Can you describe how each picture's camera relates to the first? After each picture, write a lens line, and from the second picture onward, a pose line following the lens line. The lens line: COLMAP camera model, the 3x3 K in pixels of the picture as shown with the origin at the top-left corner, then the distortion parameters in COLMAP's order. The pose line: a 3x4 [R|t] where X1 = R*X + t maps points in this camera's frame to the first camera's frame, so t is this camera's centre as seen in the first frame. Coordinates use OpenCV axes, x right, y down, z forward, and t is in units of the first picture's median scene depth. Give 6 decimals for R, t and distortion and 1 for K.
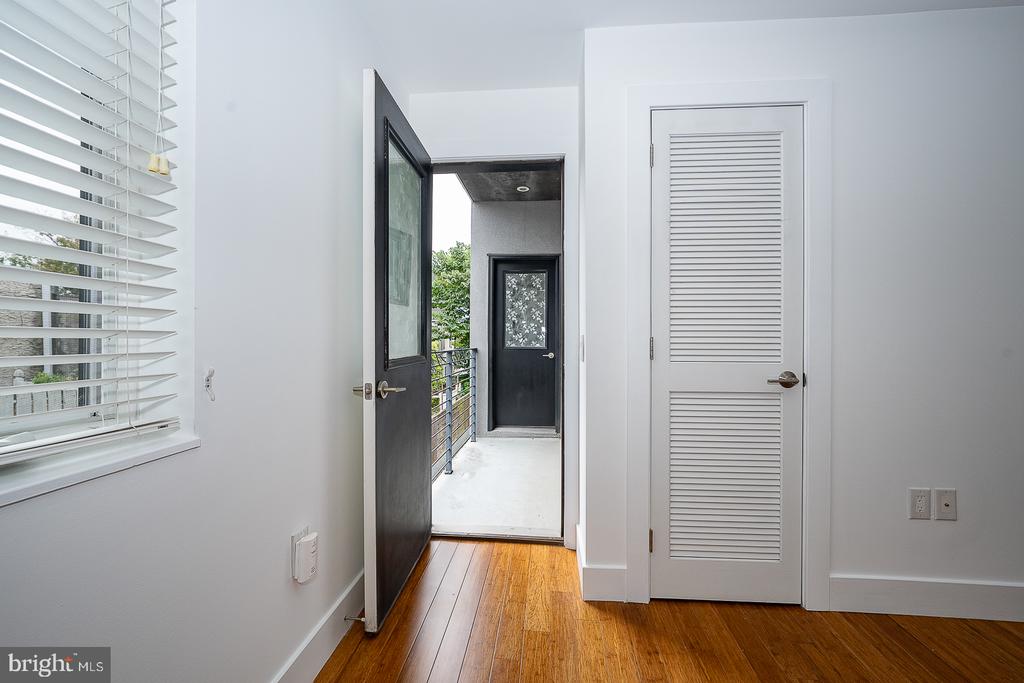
lens RADIAL K [[412.5, 0, 512.0], [0, 412.5, 341.5], [0, 0, 1]] dist [-0.002042, -0.000081]
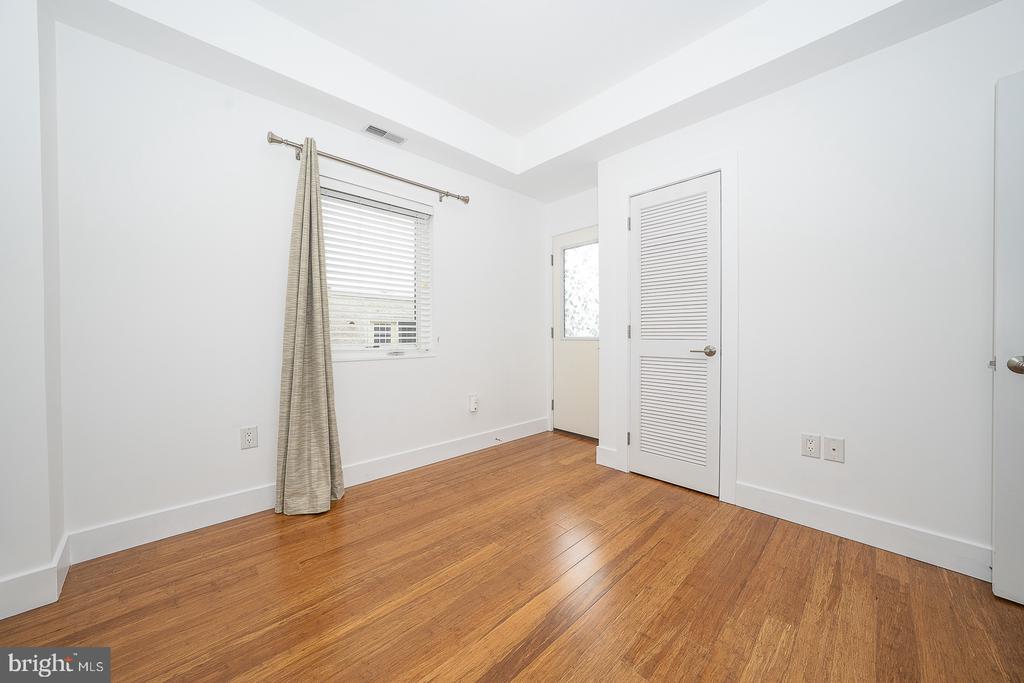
lens RADIAL K [[352.5, 0, 514.6], [0, 352.5, 337.9], [0, 0, 1]] dist [-0.024322, 0.004330]
pose [[0.749829, 0.005588, -0.661608, 0.992058], [0.001491, 0.999948, 0.010135, 0.029079], [0.661630, -0.008586, 0.749781, -0.479431]]
